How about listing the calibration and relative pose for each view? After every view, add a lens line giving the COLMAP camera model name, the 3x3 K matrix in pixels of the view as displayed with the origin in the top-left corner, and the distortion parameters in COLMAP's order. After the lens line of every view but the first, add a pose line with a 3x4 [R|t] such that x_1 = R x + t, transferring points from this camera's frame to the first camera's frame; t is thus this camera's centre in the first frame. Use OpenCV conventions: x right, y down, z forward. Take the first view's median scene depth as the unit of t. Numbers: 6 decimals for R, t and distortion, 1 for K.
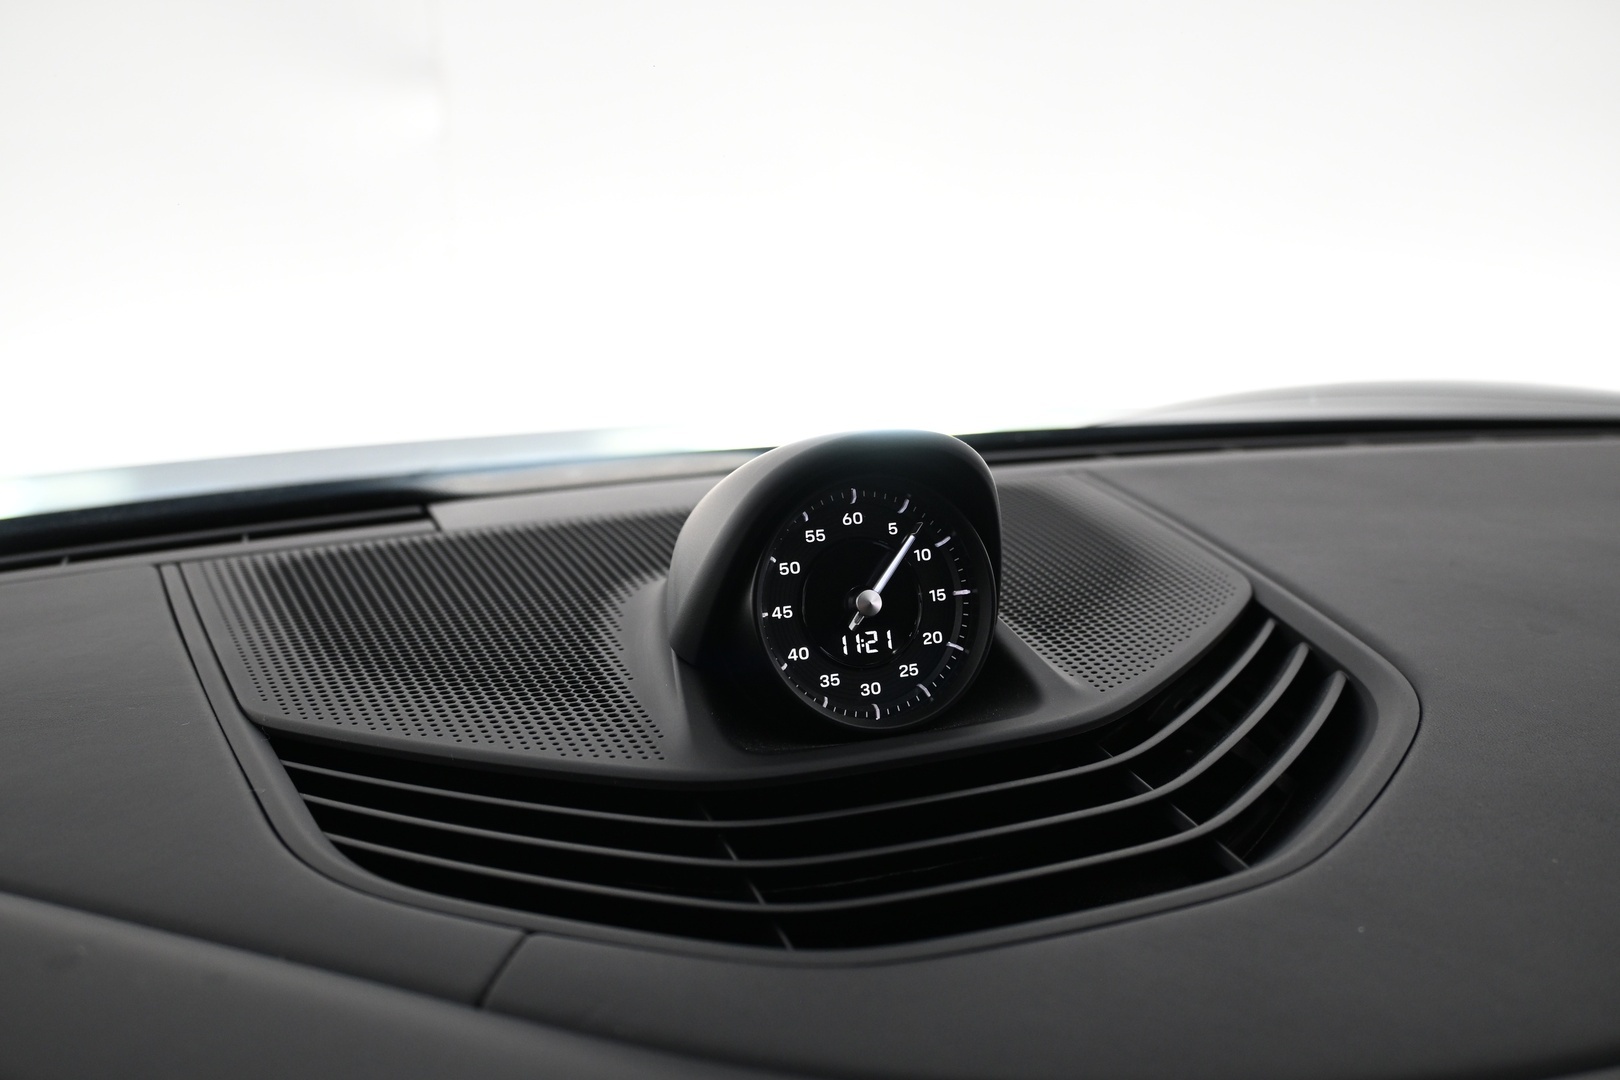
lens RADIAL K [[1461.1, 0, 812.2], [0, 1461.1, 540.2], [0, 0, 1]] dist [0.000216, 0.000000]
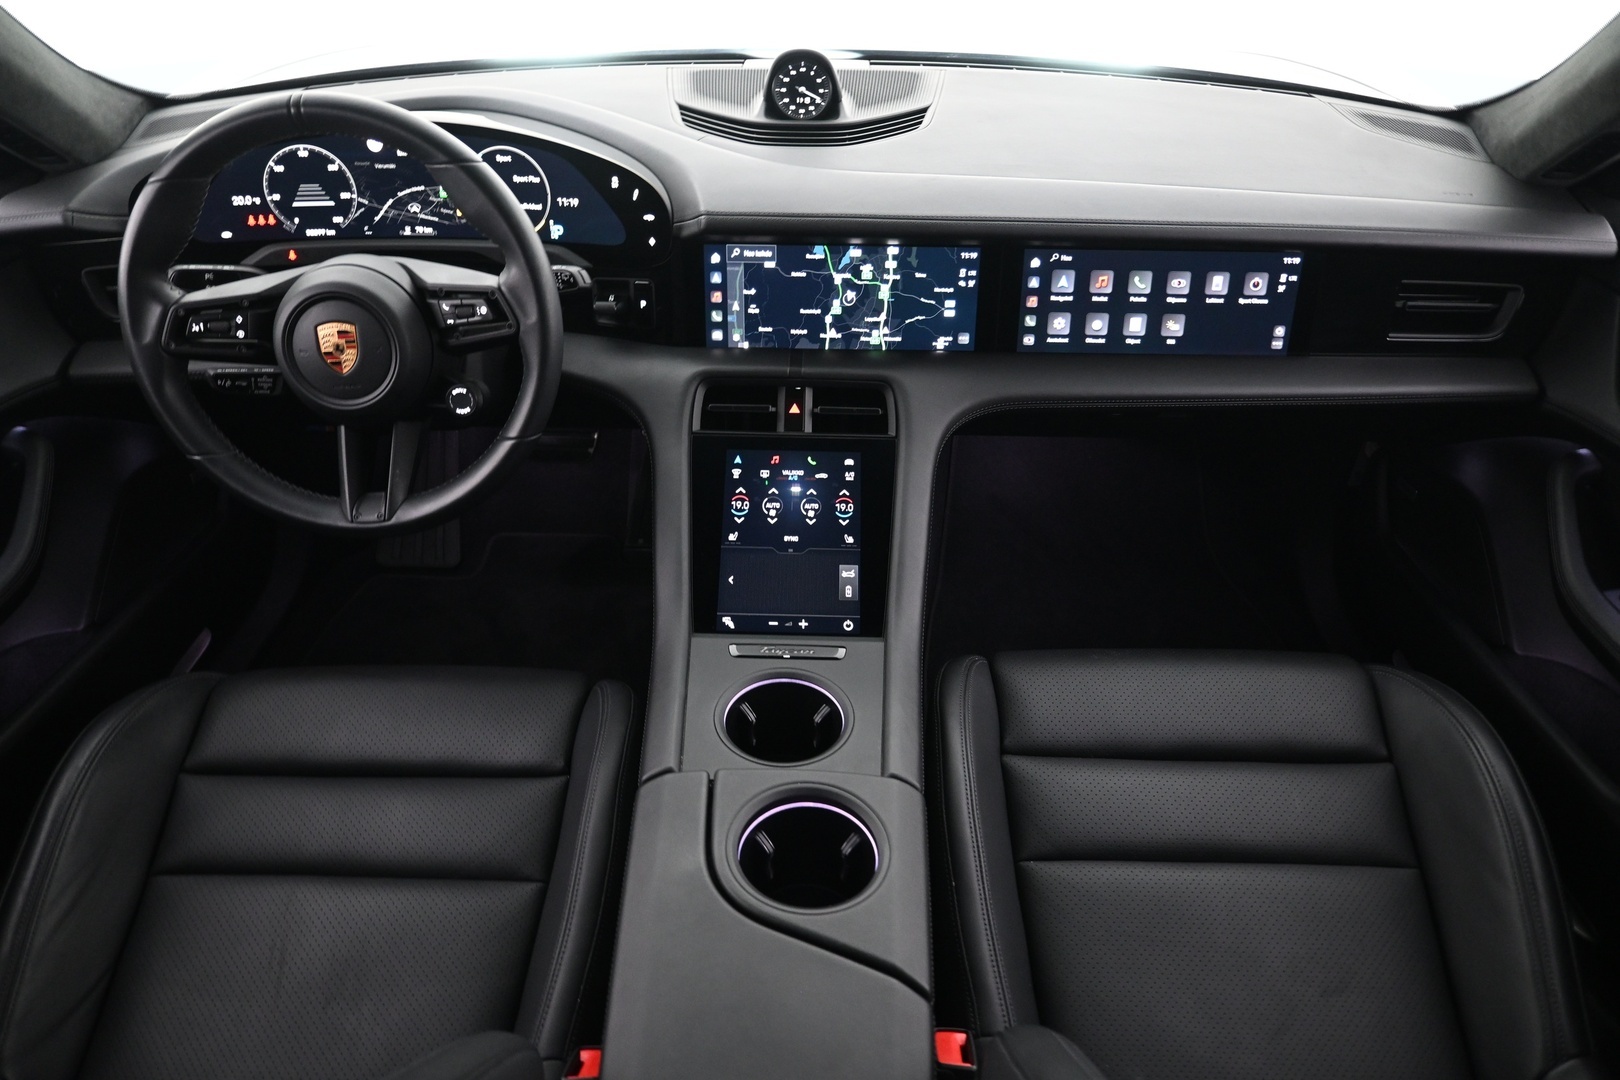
lens RADIAL K [[1096.5, 0, 806.3], [0, 1096.5, 534.7], [0, 0, 1]] dist [-0.003287, 0.000160]
pose [[0.926775, 0.226223, -0.299851, 1.360595], [-0.105995, 0.923358, 0.369020, 0.060671], [0.360350, -0.310216, 0.879724, -2.358859]]
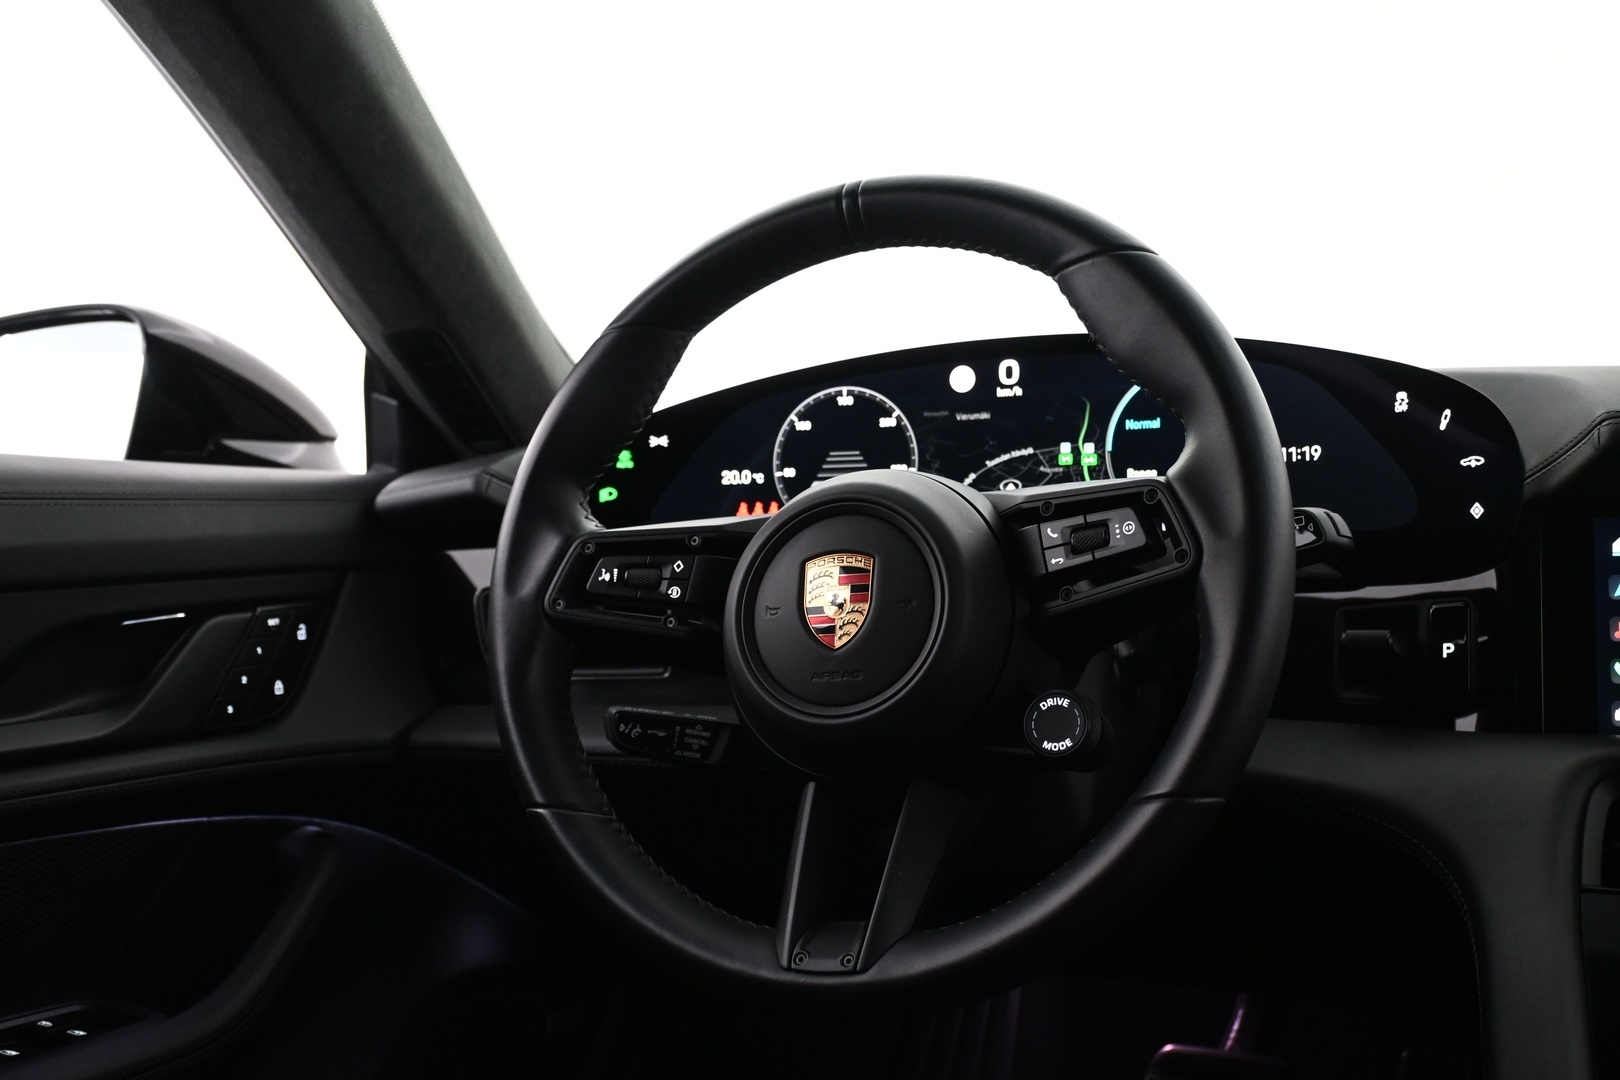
lens RADIAL K [[1657.3, 0, 804.9], [0, 1657.3, 525.6], [0, 0, 1]] dist [-0.006992, 0.000000]
pose [[0.682983, 0.007042, -0.730400, 0.874718], [-0.151014, 0.979710, -0.131765, 0.908708], [0.714653, 0.200295, 0.670189, -1.708254]]
